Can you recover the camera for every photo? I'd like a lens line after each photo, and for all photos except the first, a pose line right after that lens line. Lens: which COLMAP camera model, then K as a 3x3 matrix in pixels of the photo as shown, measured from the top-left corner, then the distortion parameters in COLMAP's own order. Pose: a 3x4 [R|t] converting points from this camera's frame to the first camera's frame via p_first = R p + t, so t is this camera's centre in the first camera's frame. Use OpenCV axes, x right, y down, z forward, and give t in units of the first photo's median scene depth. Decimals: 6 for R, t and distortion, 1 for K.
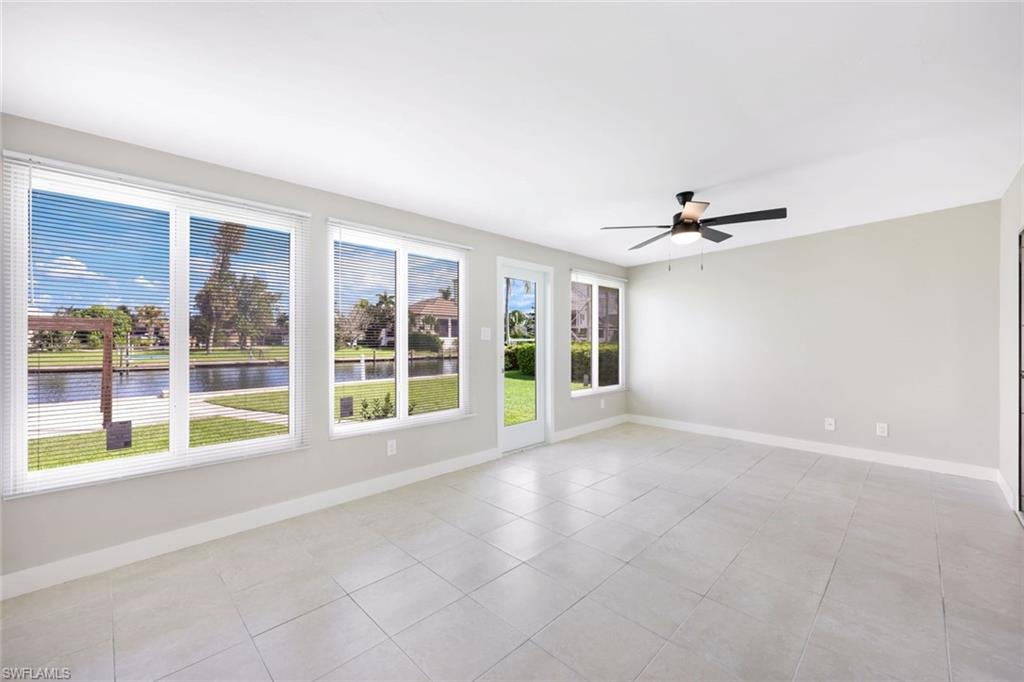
lens RADIAL K [[449.3, 0, 516.9], [0, 449.3, 335.8], [0, 0, 1]] dist [-0.000985, -0.000037]
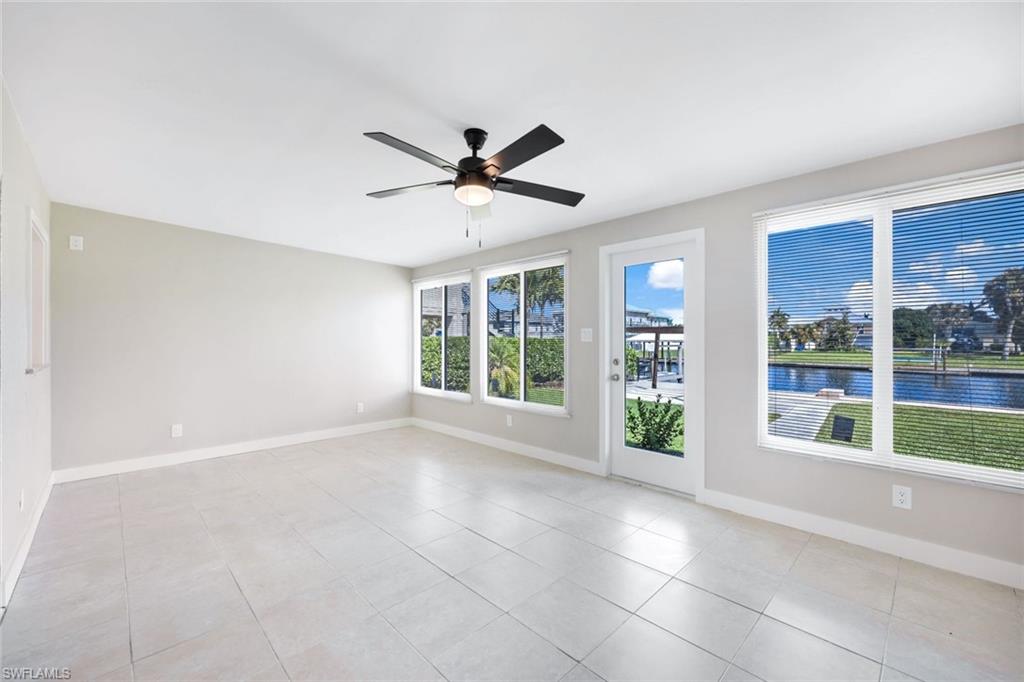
lens RADIAL K [[414.6, 0, 519.3], [0, 414.6, 342.7], [0, 0, 1]] dist [0.001682, 0.000271]
pose [[-0.045600, 0.005032, -0.998947, 0.135512], [0.004719, 0.999977, 0.004822, 0.001080], [0.998949, -0.004495, -0.045623, 0.152457]]
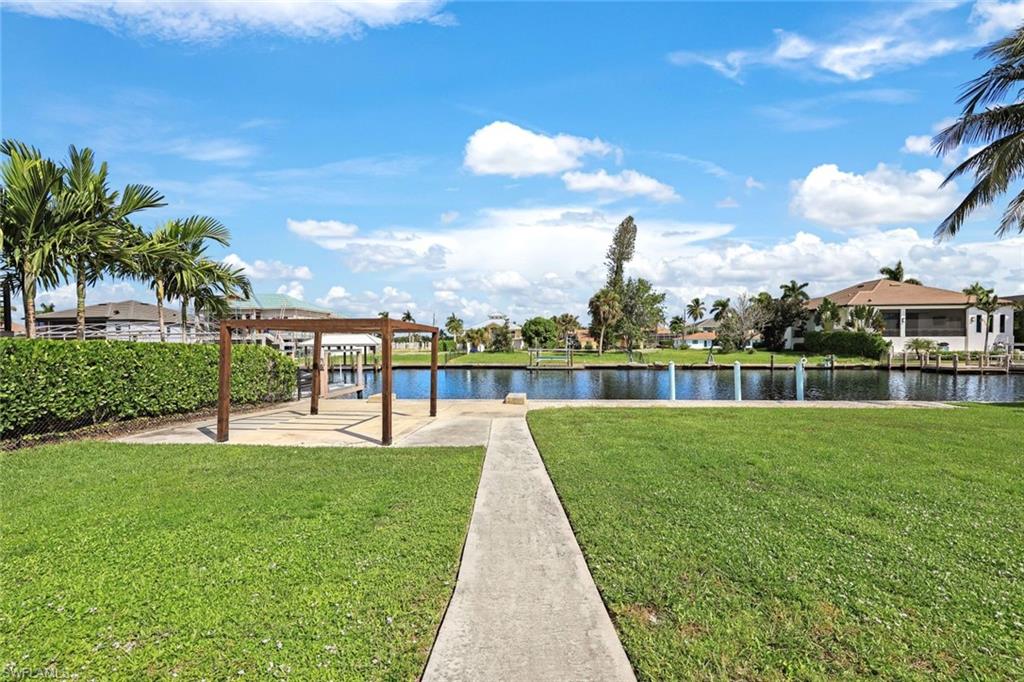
lens RADIAL K [[414.6, 0, 526.9], [0, 414.6, 345.7], [0, 0, 1]] dist [0.001682, 0.000271]
pose [[0.635551, -0.002387, -0.772055, -0.036146], [0.014321, 0.999860, 0.008698, 0.004028], [0.771926, -0.016585, 0.635496, 0.227961]]
